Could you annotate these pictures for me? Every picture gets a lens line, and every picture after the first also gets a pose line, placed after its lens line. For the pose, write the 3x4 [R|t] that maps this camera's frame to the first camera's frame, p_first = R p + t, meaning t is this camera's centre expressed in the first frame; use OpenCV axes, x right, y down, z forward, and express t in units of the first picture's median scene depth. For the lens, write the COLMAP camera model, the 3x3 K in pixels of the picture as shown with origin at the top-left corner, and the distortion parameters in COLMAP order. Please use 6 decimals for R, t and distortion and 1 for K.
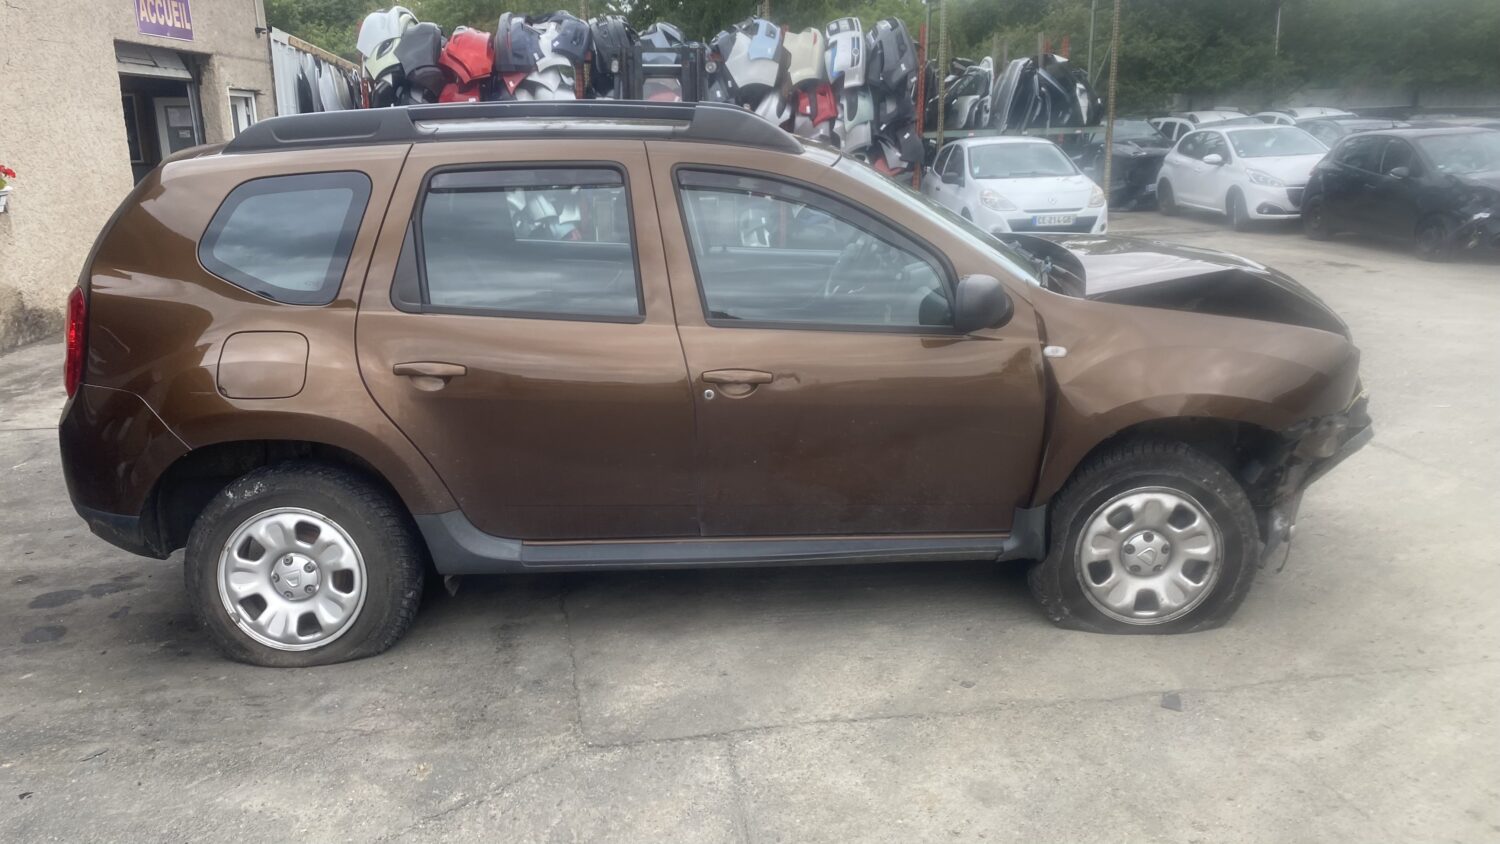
lens RADIAL K [[1092.7, 0, 716.3], [0, 1092.7, 429.9], [0, 0, 1]] dist [-0.000800, 0.000588]
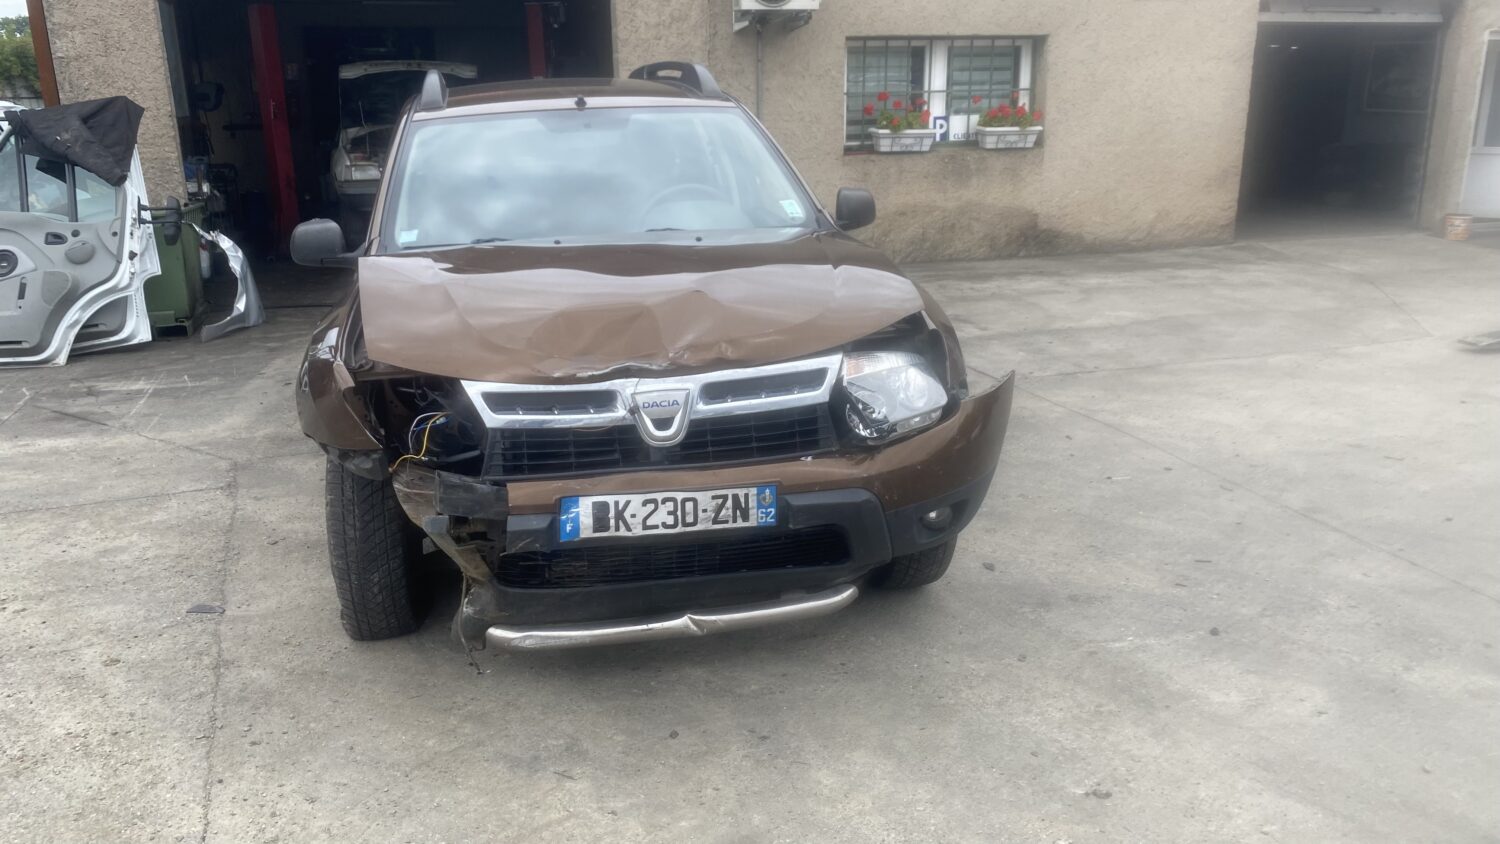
lens RADIAL K [[1114.0, 0, 754.0], [0, 1114.0, 403.7], [0, 0, 1]] dist [0.003230, -0.003039]
pose [[0.267419, 0.273796, -0.923863, 1.442349], [-0.255917, 0.944529, 0.205844, -0.302794], [0.928975, 0.181385, 0.322654, 1.030916]]
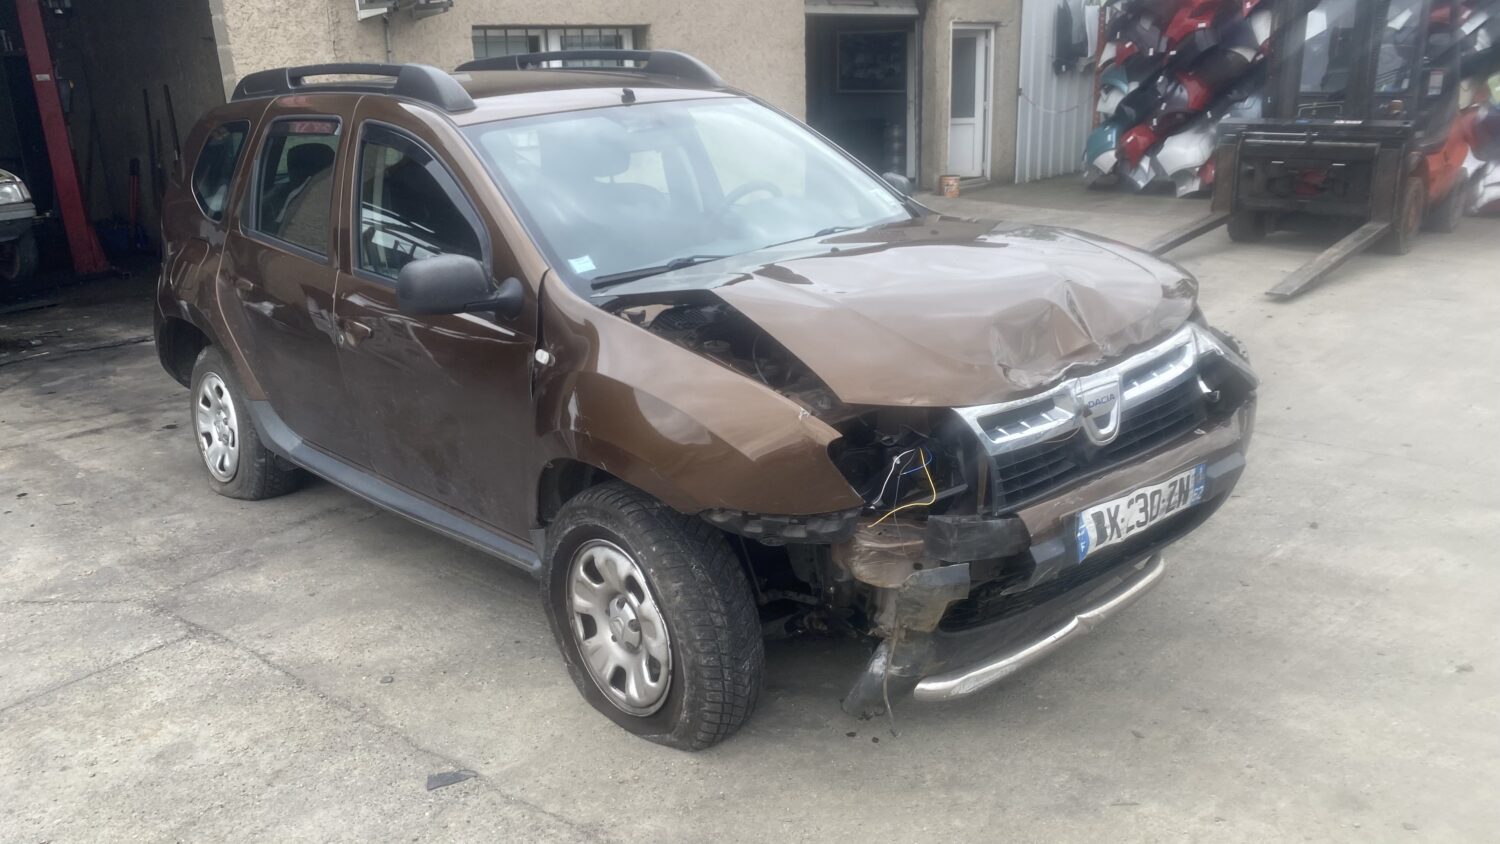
lens RADIAL K [[1091.0, 0, 750.0], [0, 1091.0, 422.0], [0, 0, 1]] dist [0.006562, 0.000159]
pose [[0.706349, 0.211373, -0.675568, 1.010797], [-0.172584, 0.977001, 0.125239, -0.154389], [0.686503, 0.028129, 0.726583, 0.499578]]
